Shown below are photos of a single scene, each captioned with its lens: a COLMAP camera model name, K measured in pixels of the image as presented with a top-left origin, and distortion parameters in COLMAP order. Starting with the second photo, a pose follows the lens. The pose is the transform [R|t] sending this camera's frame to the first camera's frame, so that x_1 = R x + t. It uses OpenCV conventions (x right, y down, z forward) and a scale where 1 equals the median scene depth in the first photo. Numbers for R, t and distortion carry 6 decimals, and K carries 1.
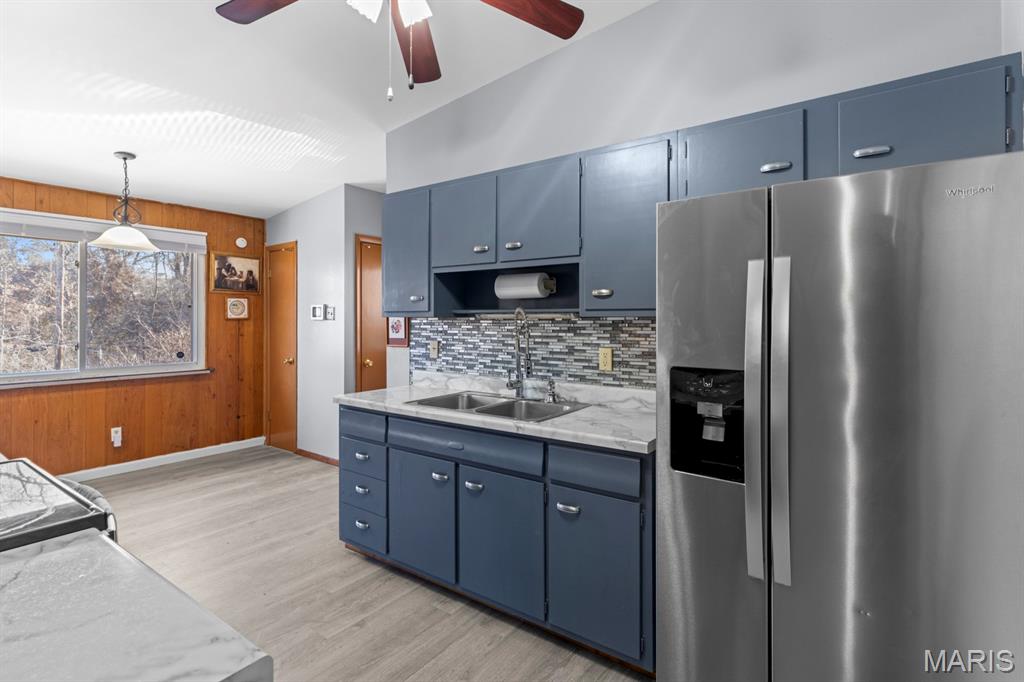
lens RADIAL K [[499.8, 0, 511.2], [0, 499.8, 318.3], [0, 0, 1]] dist [0.000585, 0.000166]
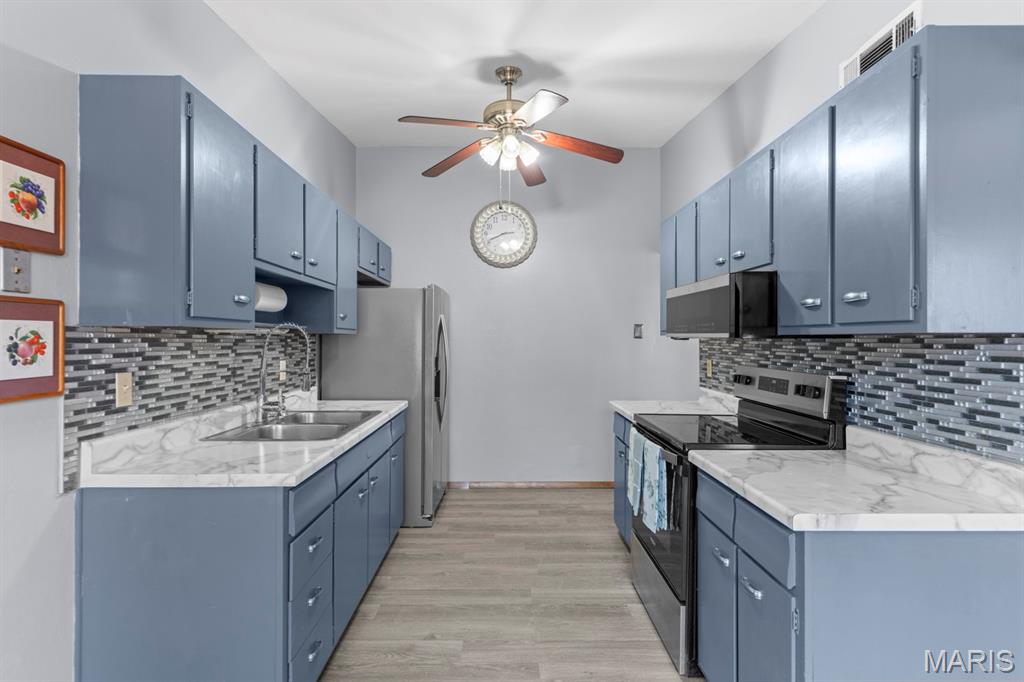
lens RADIAL K [[491.1, 0, 514.8], [0, 491.1, 337.6], [0, 0, 1]] dist [0.003491, 0.000392]
pose [[-0.607560, 0.003566, 0.794266, -0.543856], [-0.004279, 0.999961, -0.007762, 0.007469], [-0.794262, -0.008114, -0.607521, 0.671583]]
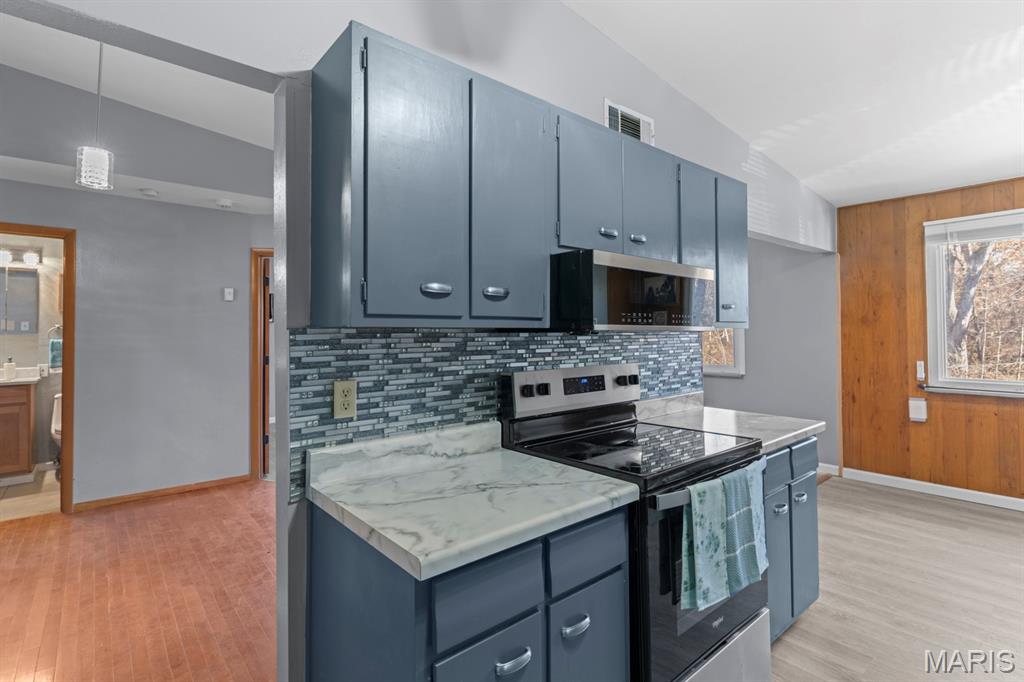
lens RADIAL K [[493.6, 0, 508.3], [0, 493.6, 321.6], [0, 0, 1]] dist [0.001436, 0.000404]
pose [[-0.234443, -0.015135, -0.972012, 0.117291], [0.011875, 0.999760, -0.018432, 0.001053], [0.972057, -0.015864, -0.234207, 0.216938]]
